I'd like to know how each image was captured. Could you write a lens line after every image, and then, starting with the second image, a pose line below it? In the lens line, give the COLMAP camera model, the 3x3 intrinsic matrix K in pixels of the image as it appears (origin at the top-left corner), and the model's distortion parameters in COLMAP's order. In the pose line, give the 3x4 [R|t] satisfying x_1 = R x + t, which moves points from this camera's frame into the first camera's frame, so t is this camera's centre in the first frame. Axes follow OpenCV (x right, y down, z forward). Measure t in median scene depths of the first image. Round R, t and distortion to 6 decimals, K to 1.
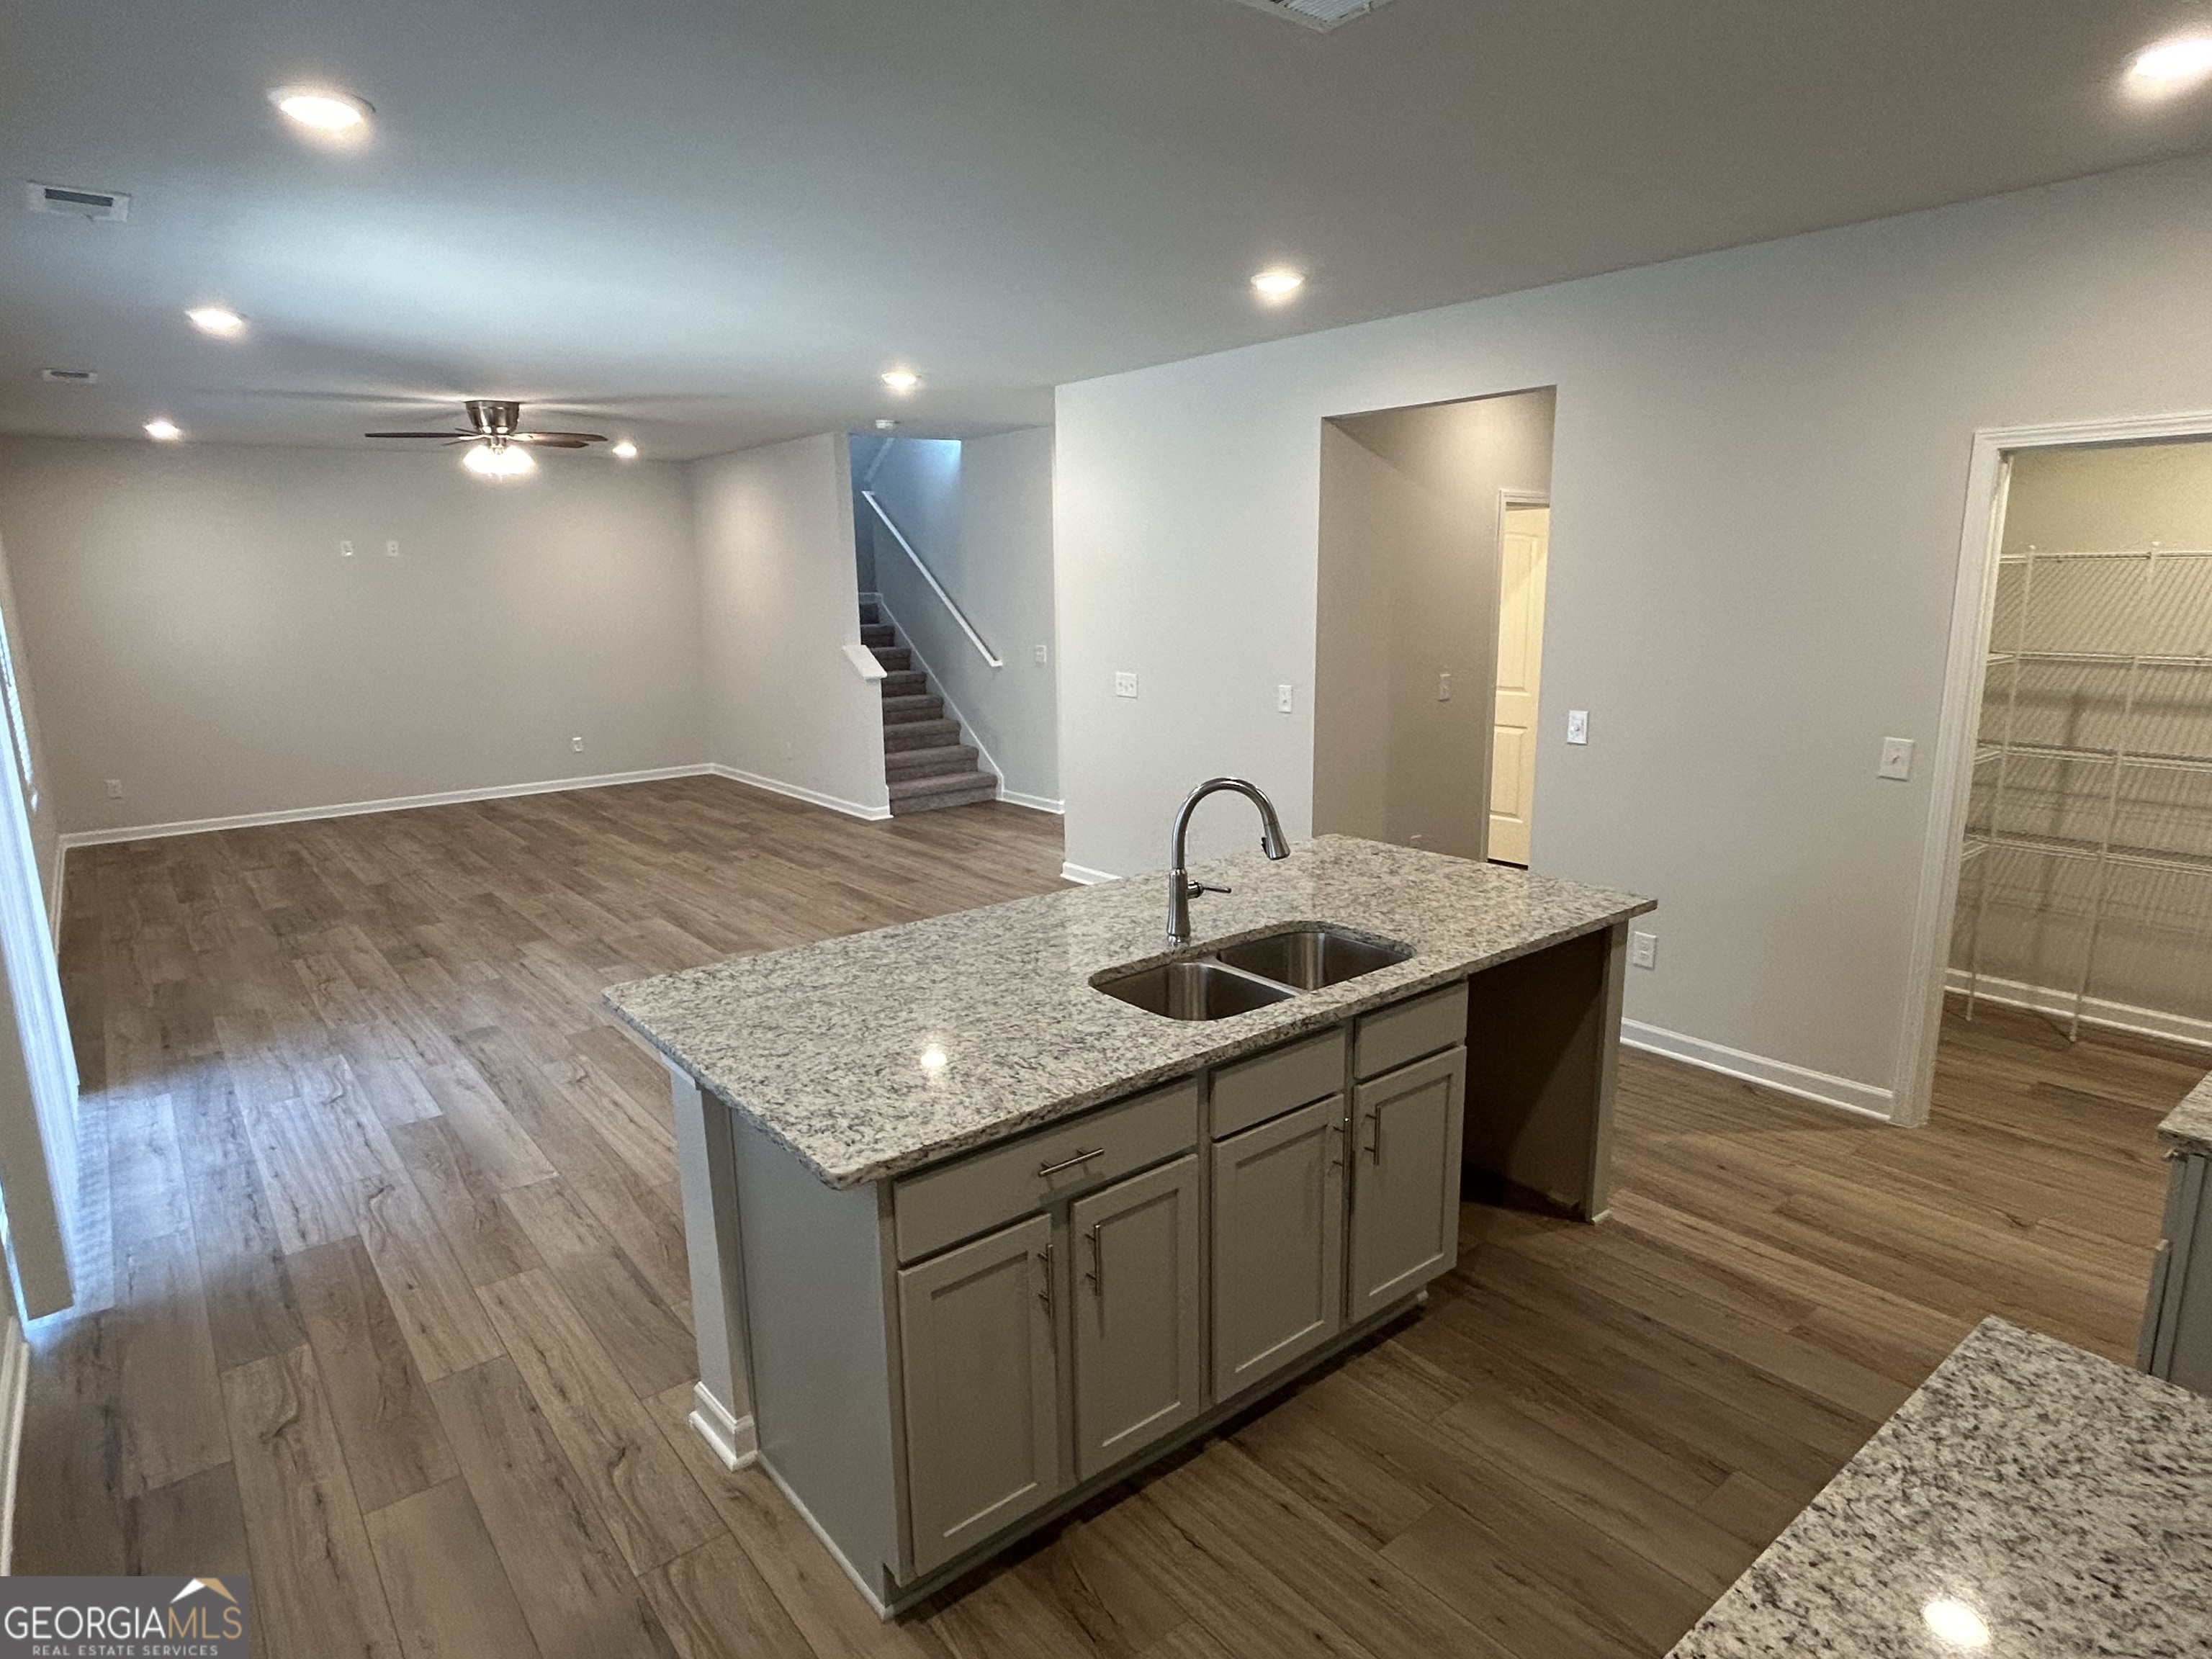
lens RADIAL K [[1263.6, 0, 1112.8], [0, 1263.6, 829.3], [0, 0, 1]] dist [0.000769, -0.000611]
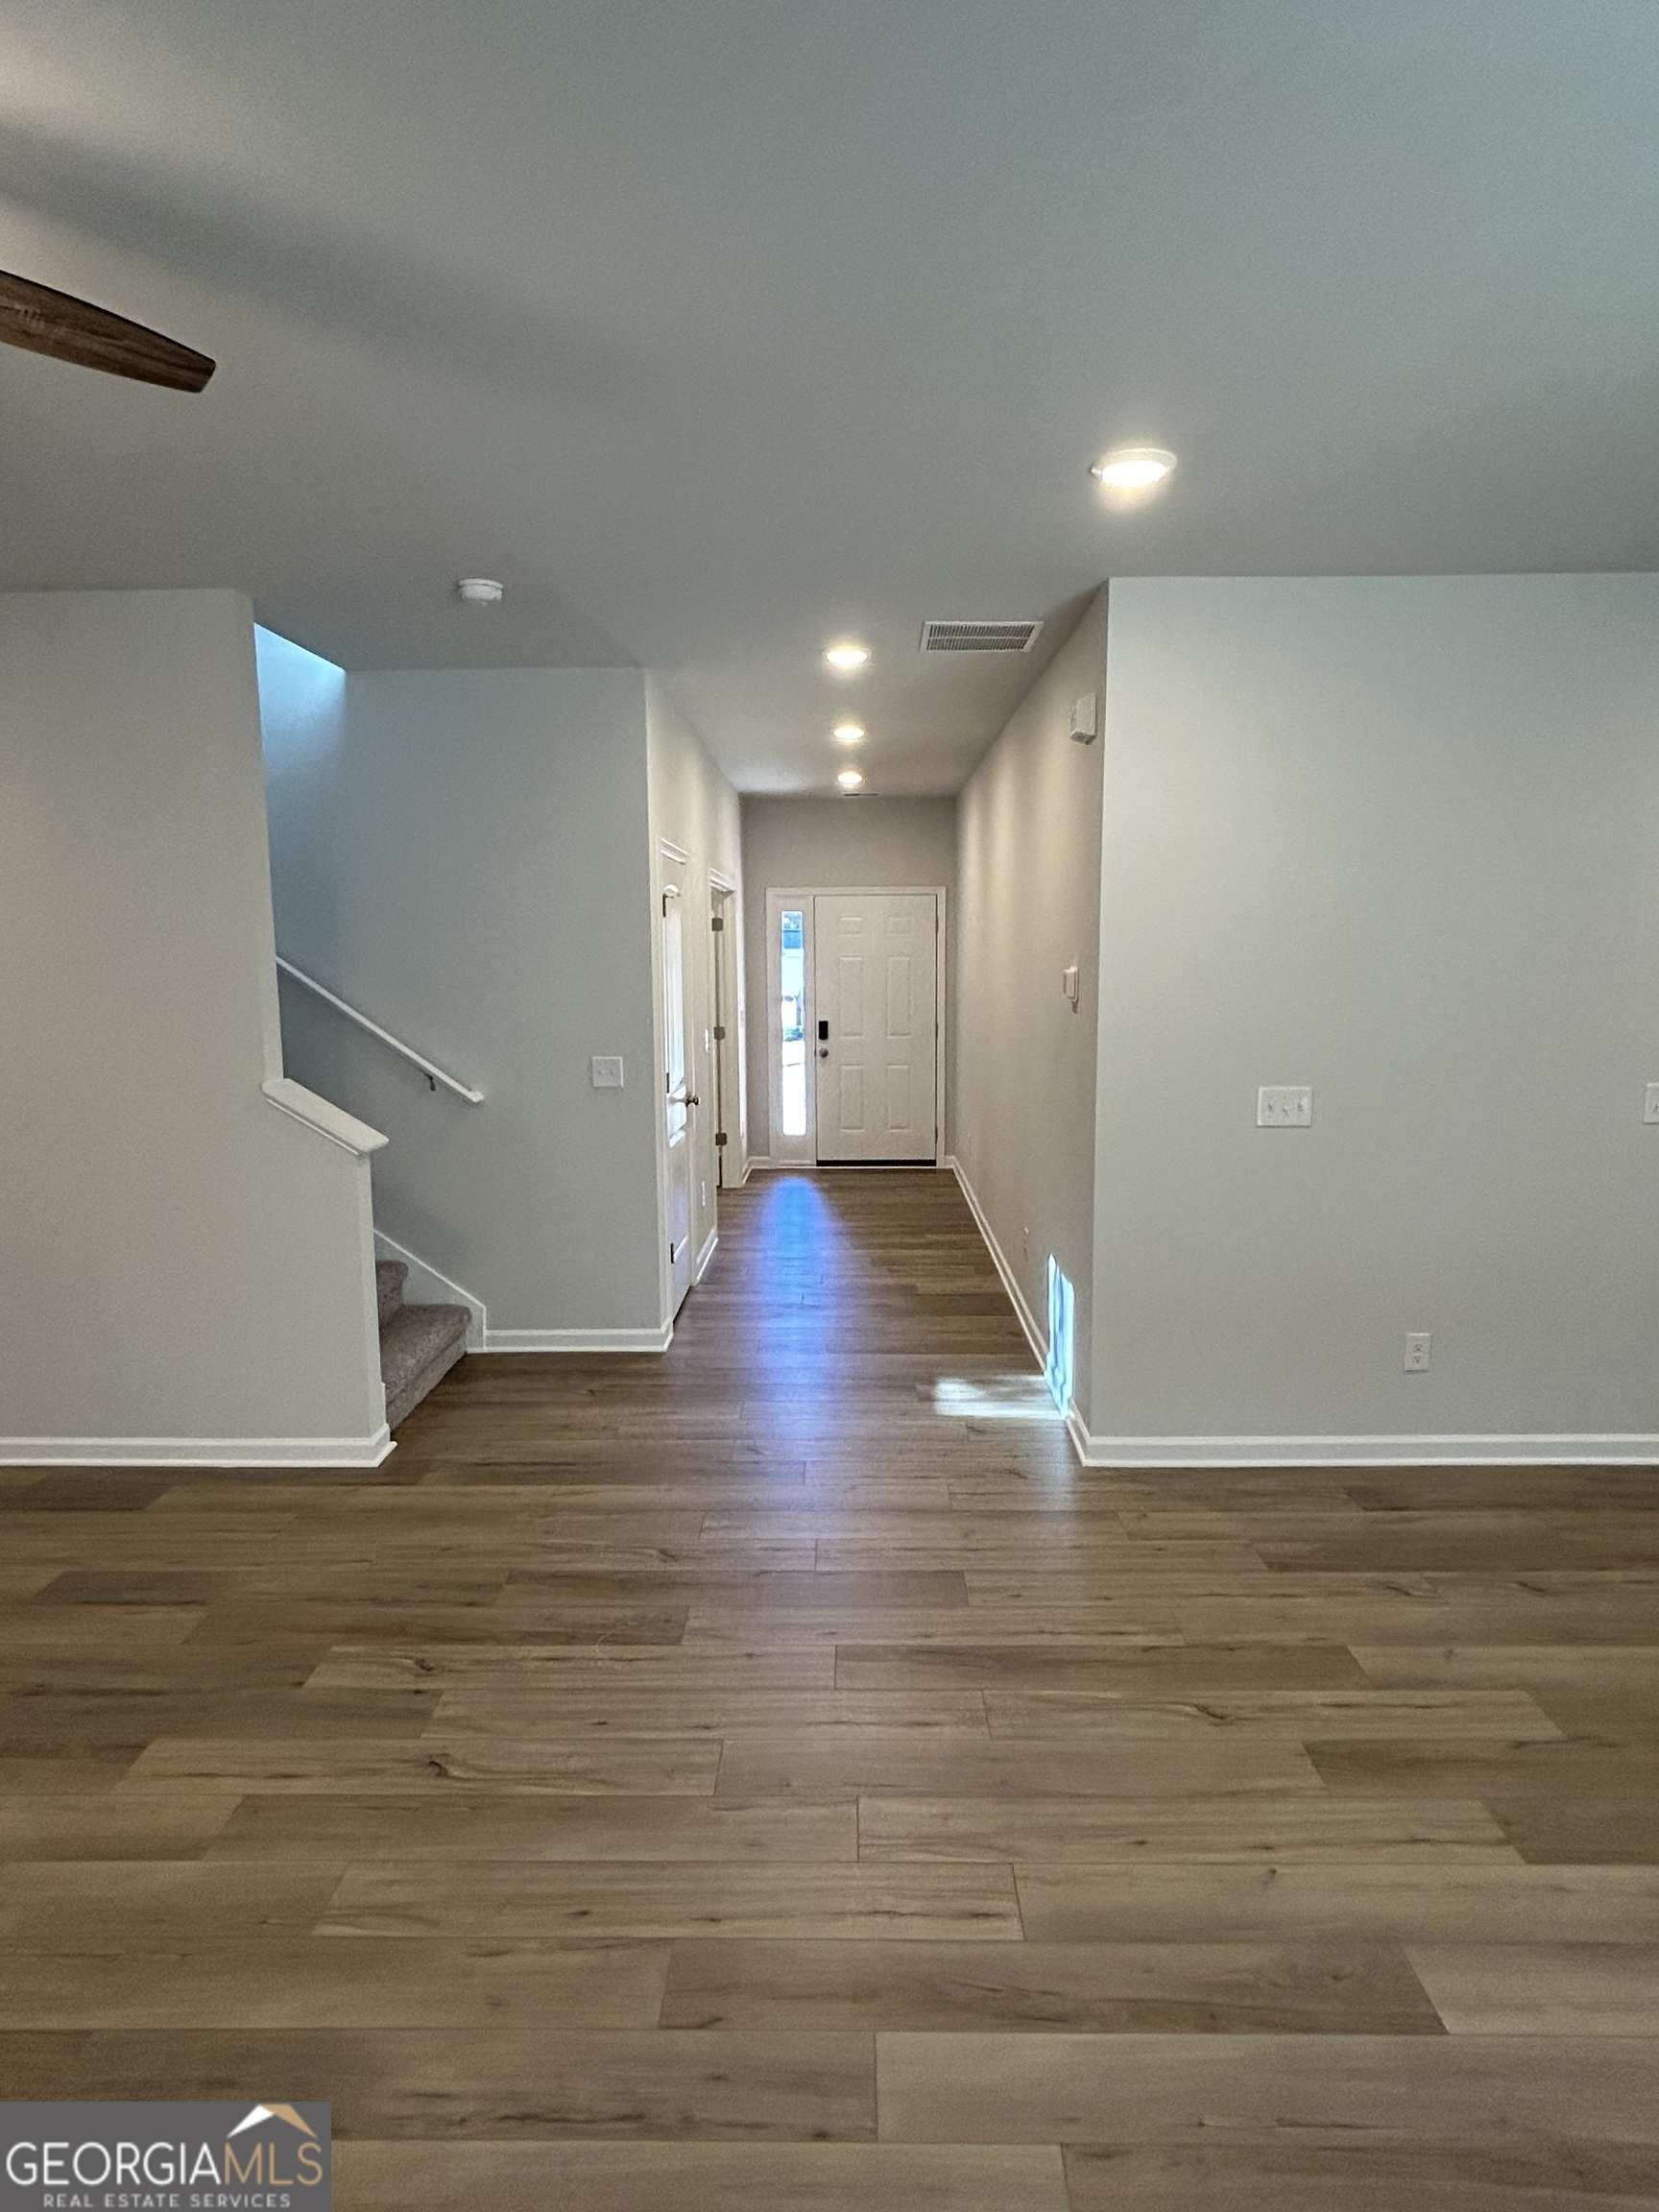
lens RADIAL K [[1263.6, 0, 829.0], [0, 1263.6, 1108.0], [0, 0, 1]] dist [0.000769, -0.000611]
pose [[0.631749, -0.097138, 0.769062, -0.424593], [0.156285, 0.987705, -0.003627, -0.107695], [-0.759255, 0.122484, 0.639163, 0.587414]]
